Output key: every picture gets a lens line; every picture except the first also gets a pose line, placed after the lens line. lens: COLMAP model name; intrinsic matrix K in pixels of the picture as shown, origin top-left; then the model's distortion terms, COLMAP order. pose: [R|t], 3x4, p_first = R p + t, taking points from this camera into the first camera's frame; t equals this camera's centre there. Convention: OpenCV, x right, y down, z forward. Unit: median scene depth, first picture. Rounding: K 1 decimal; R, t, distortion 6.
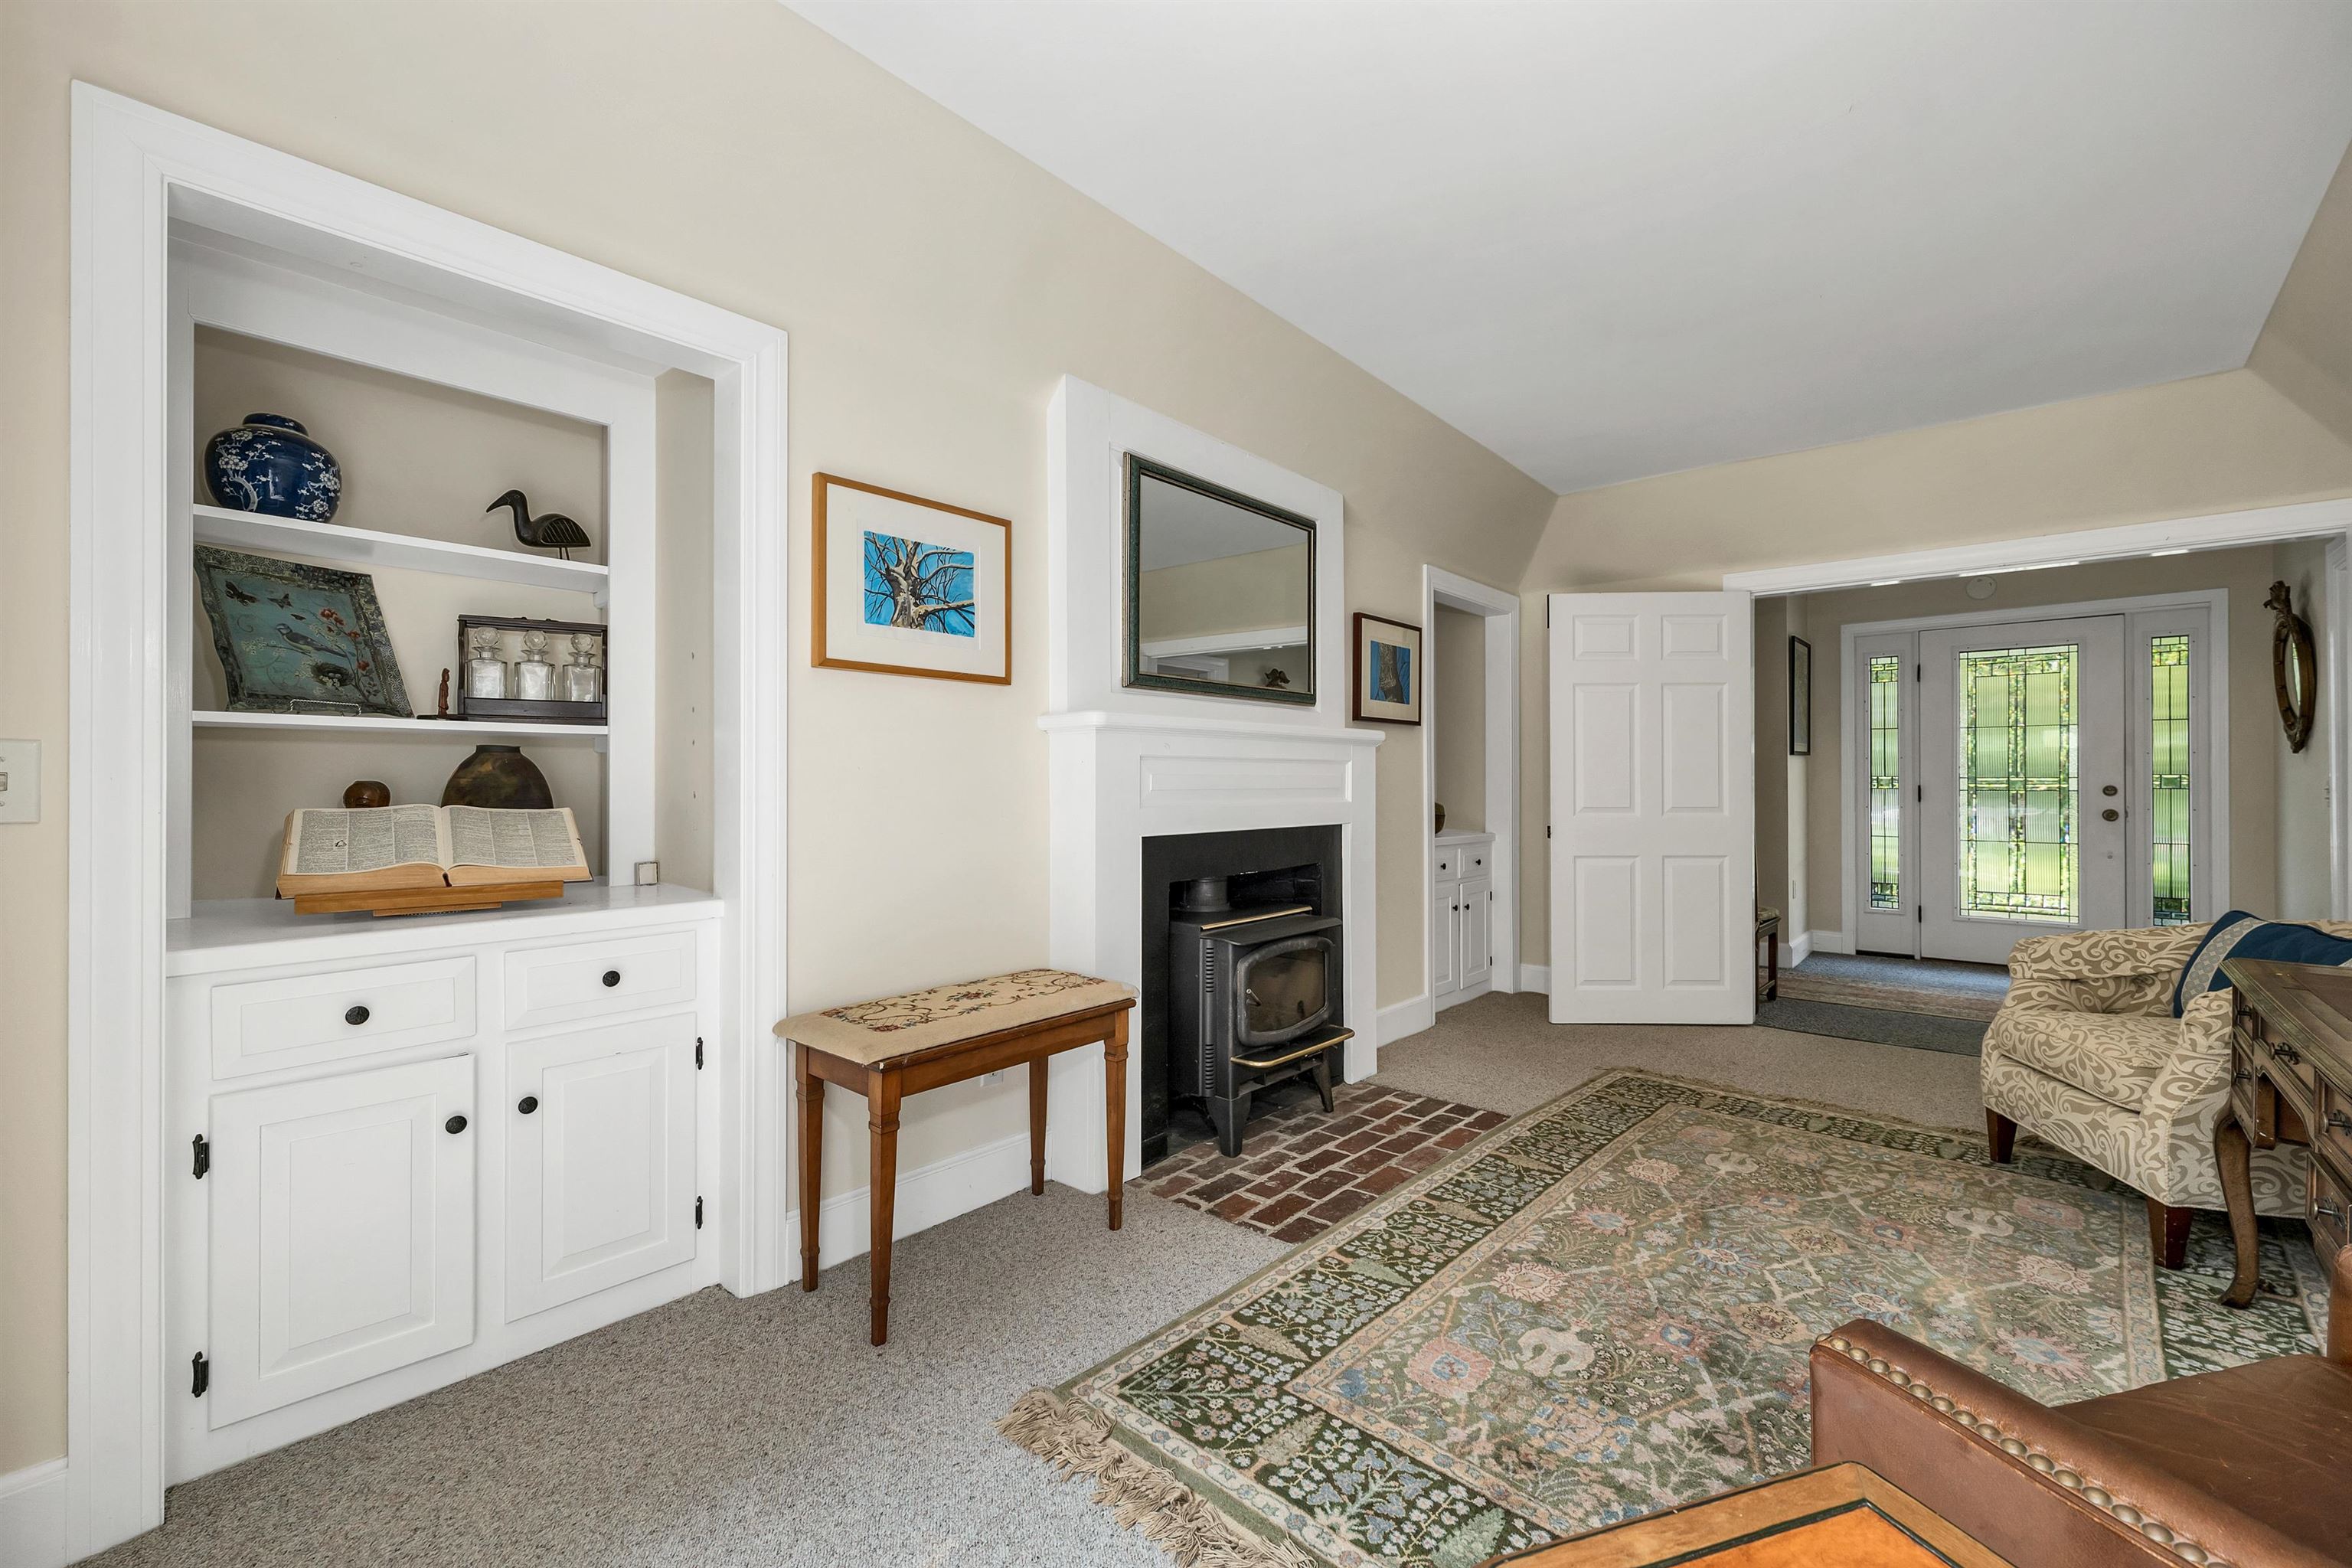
lens RADIAL K [[987.1, 0, 1176.0], [0, 987.1, 784.0], [0, 0, 1]] dist [0.000345, -0.000012]
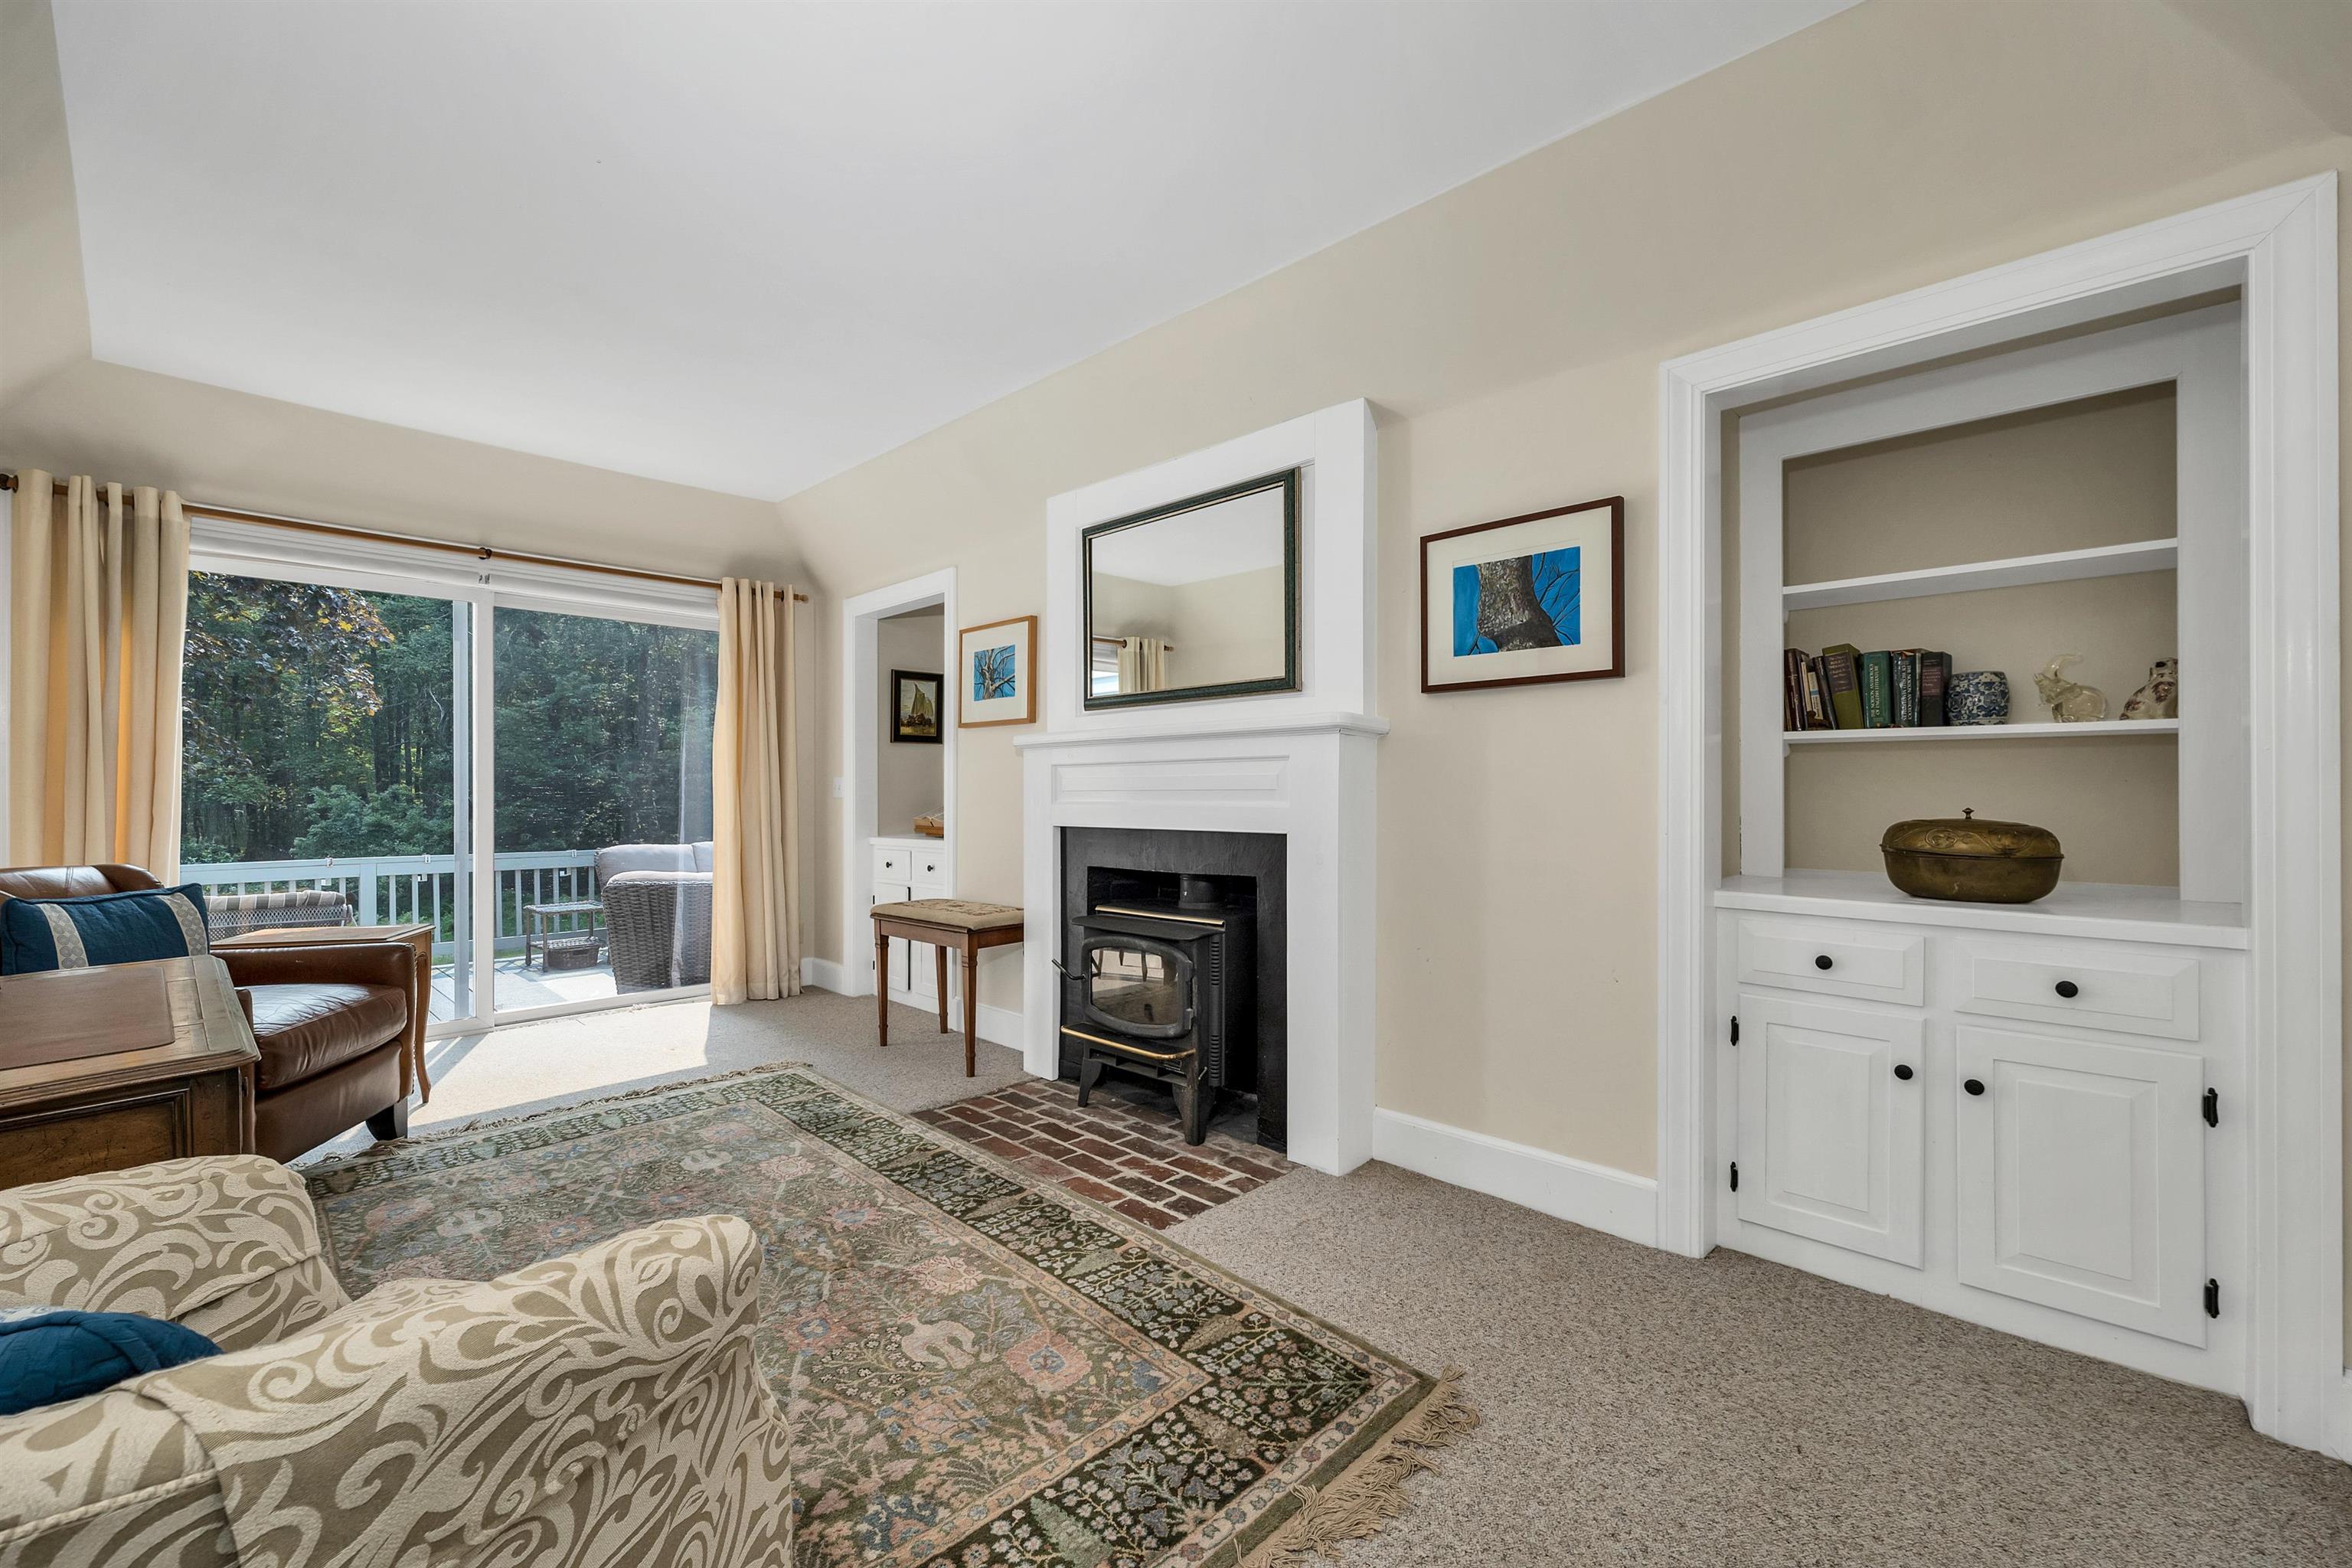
lens RADIAL K [[973.3, 0, 1181.2], [0, 973.3, 797.6], [0, 0, 1]] dist [0.001912, -0.000148]
pose [[-0.053908, 0.006817, -0.998523, 1.172544], [0.001422, 0.999976, 0.006751, 0.006132], [0.998545, -0.001056, -0.053916, 1.157994]]
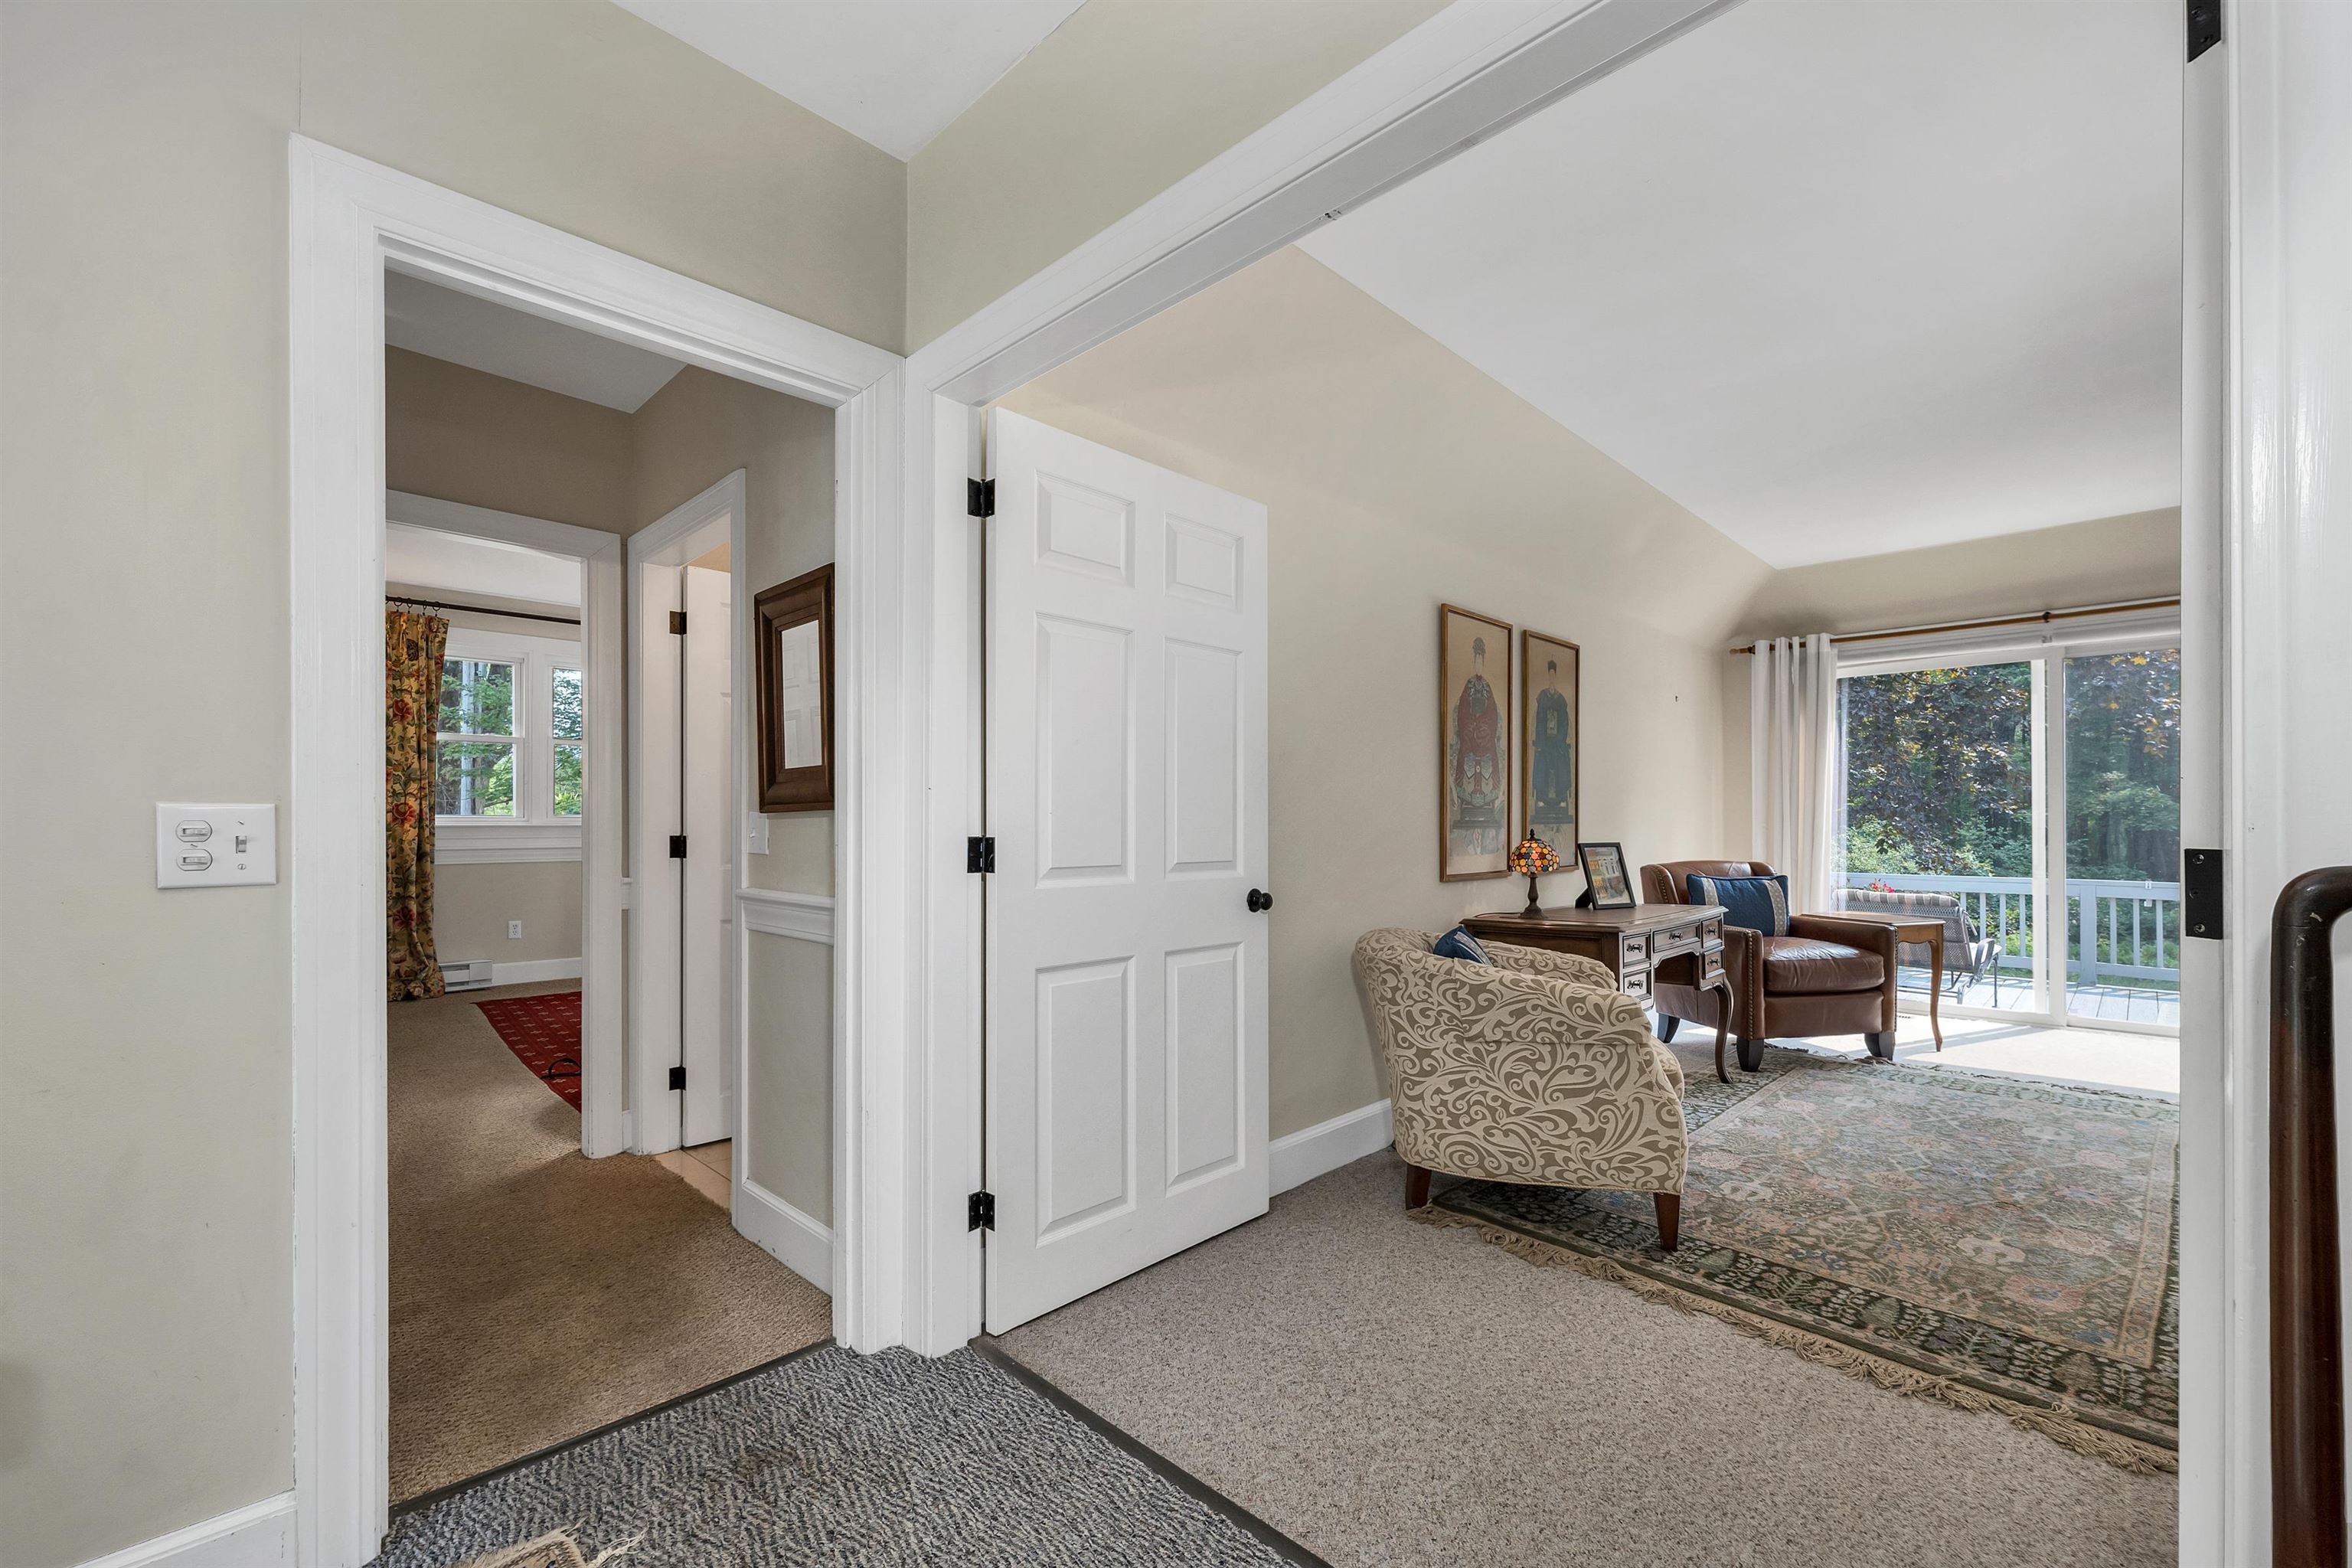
lens RADIAL K [[977.5, 0, 1181.9], [0, 977.5, 823.2], [0, 0, 1]] dist [0.000733, 0.000126]
pose [[-0.997827, 0.001705, 0.065871, 1.172837], [0.001853, 0.999996, 0.002190, 0.003200], [-0.065867, 0.002308, -0.997826, 1.837777]]
